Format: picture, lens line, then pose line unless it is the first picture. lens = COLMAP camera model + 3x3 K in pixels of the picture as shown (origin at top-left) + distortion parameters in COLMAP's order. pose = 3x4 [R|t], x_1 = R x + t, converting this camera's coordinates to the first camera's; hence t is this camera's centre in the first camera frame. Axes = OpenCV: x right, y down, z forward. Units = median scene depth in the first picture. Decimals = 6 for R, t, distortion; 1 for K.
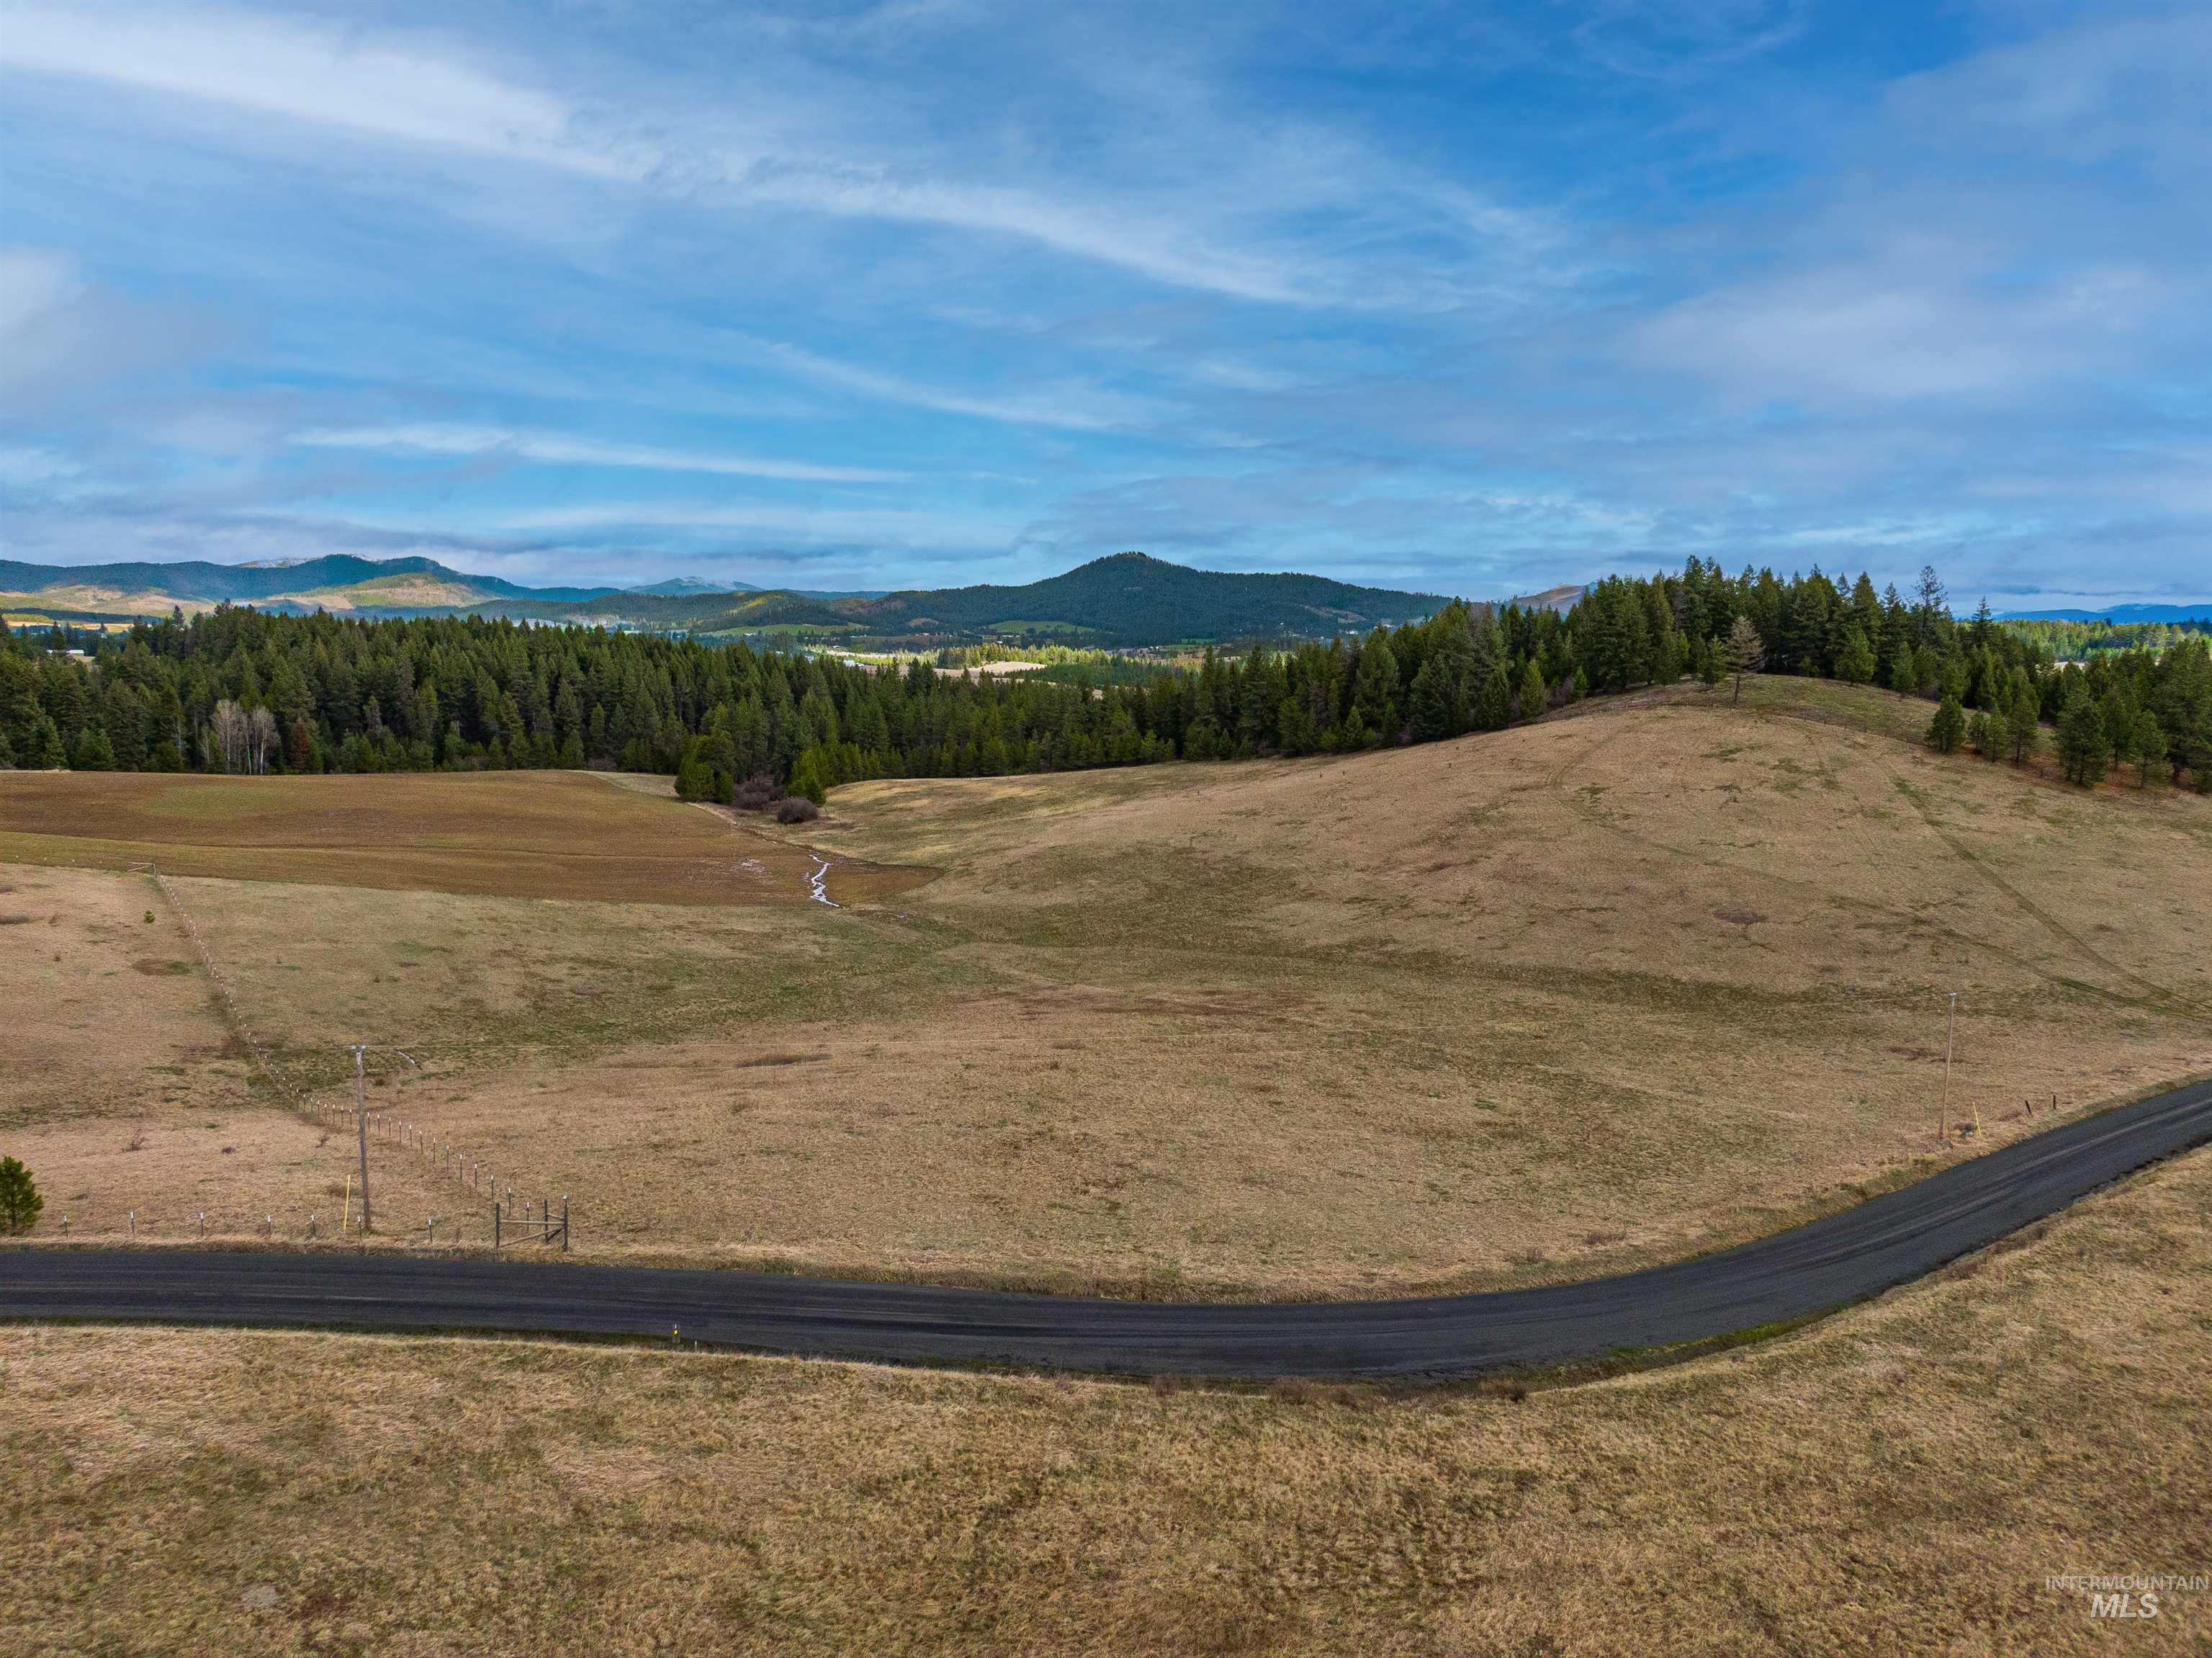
lens RADIAL K [[1551.2, 0, 1058.0], [0, 1551.2, 863.1], [0, 0, 1]] dist [0.037753, -0.054577]
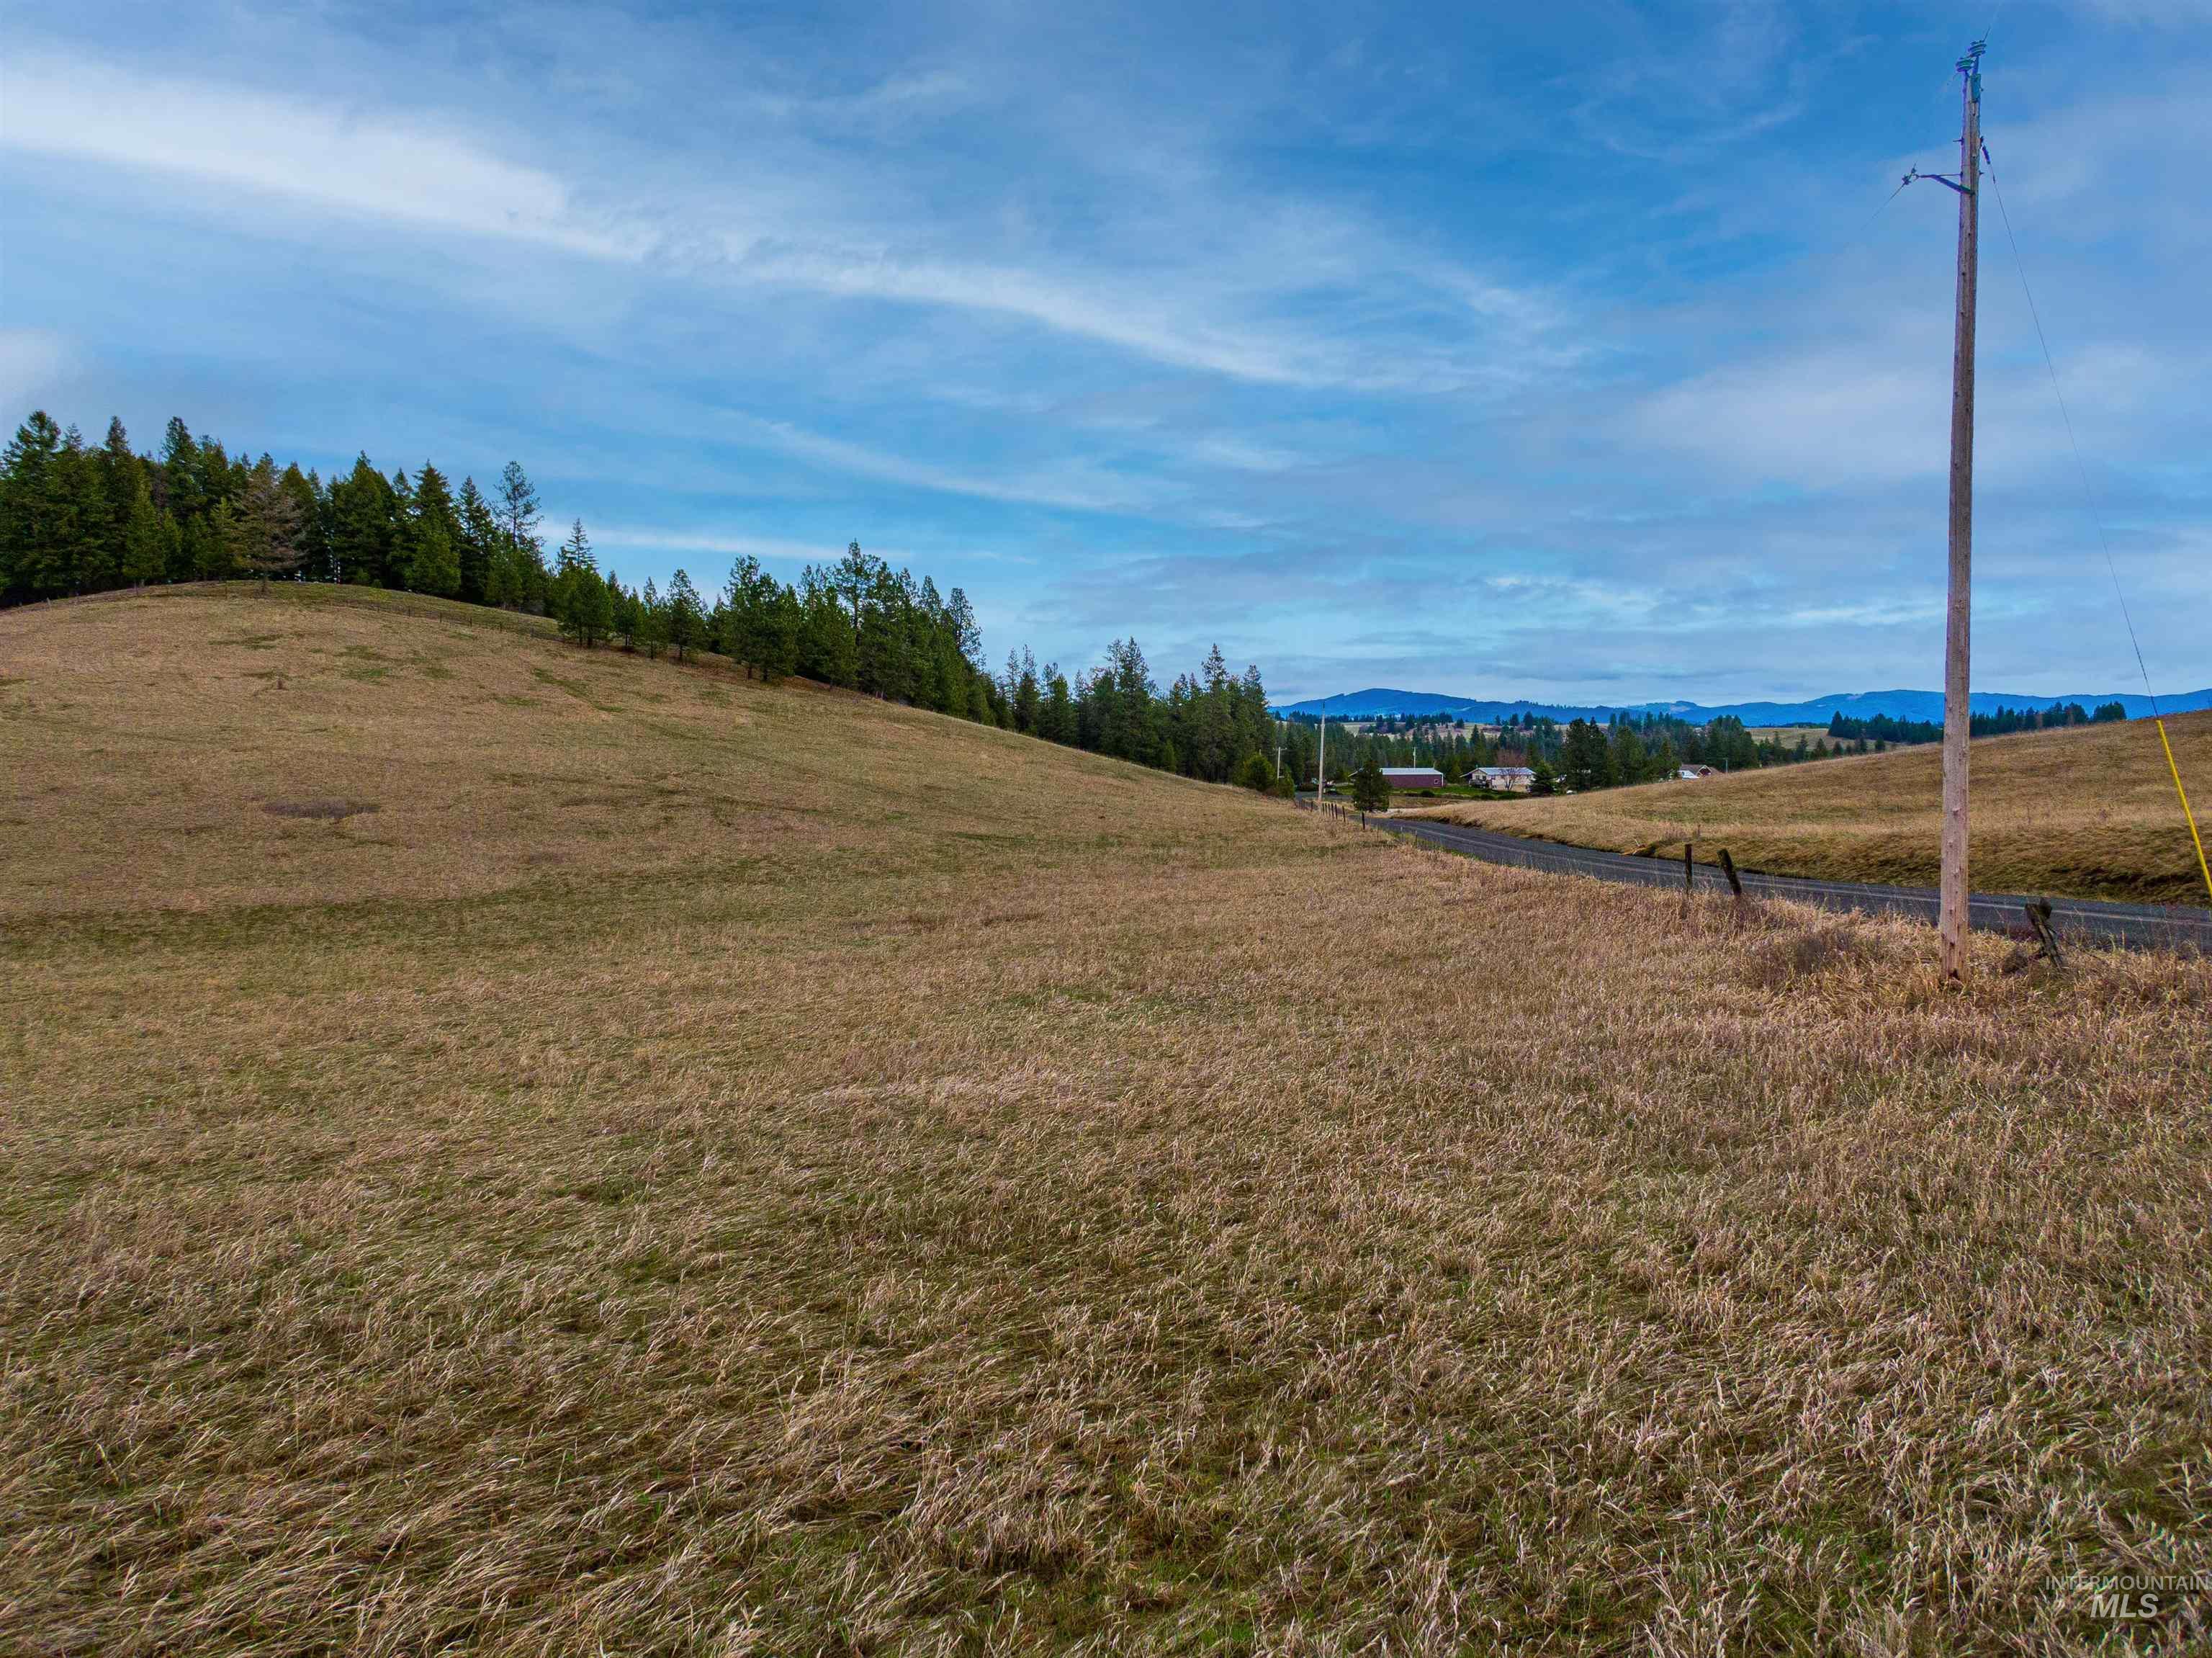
lens RADIAL K [[1598.7, 0, 1107.1], [0, 1598.7, 839.5], [0, 0, 1]] dist [0.017150, -0.026487]
pose [[0.625796, -0.040452, 0.778937, 0.158838], [0.110098, 0.993237, -0.036871, 0.064253], [-0.772177, 0.108833, 0.626017, 0.390678]]
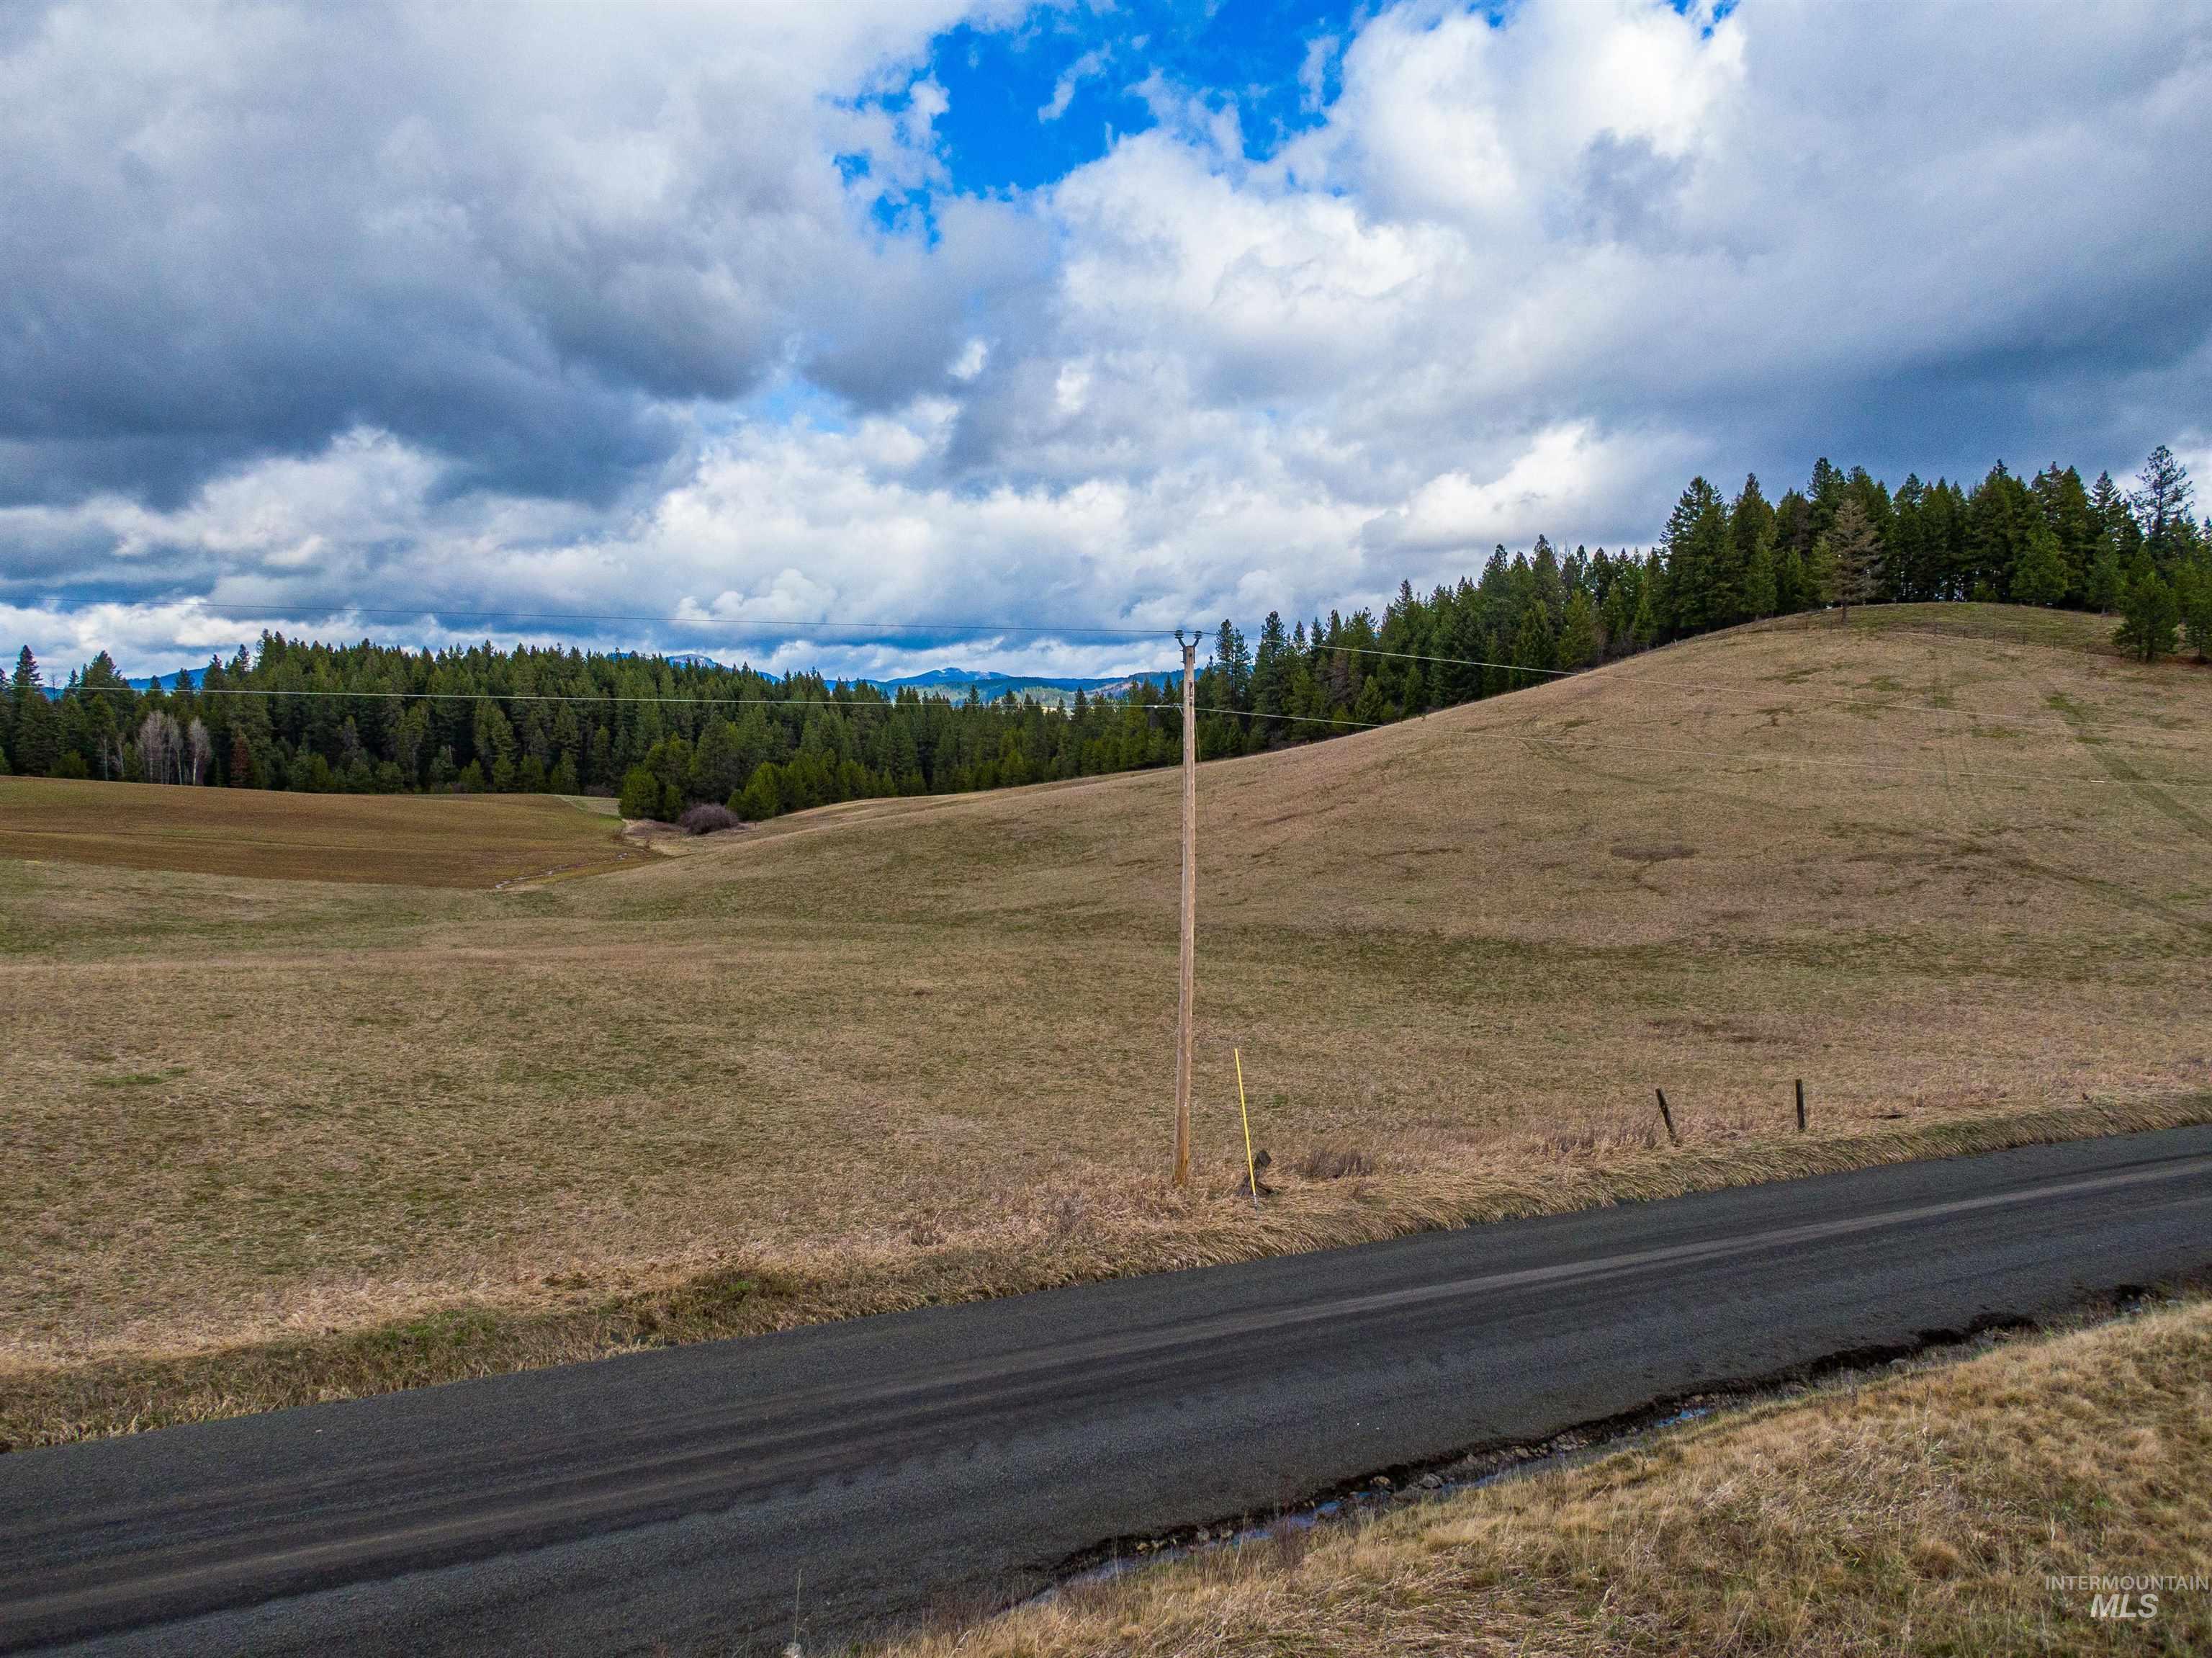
lens RADIAL K [[1598.7, 0, 1099.4], [0, 1598.7, 907.4], [0, 0, 1]] dist [0.017150, -0.026487]
pose [[0.990170, 0.009720, -0.139531, 0.237593], [-0.014569, 0.999323, -0.033777, 0.057637], [0.139109, 0.035478, 0.989641, 0.296548]]
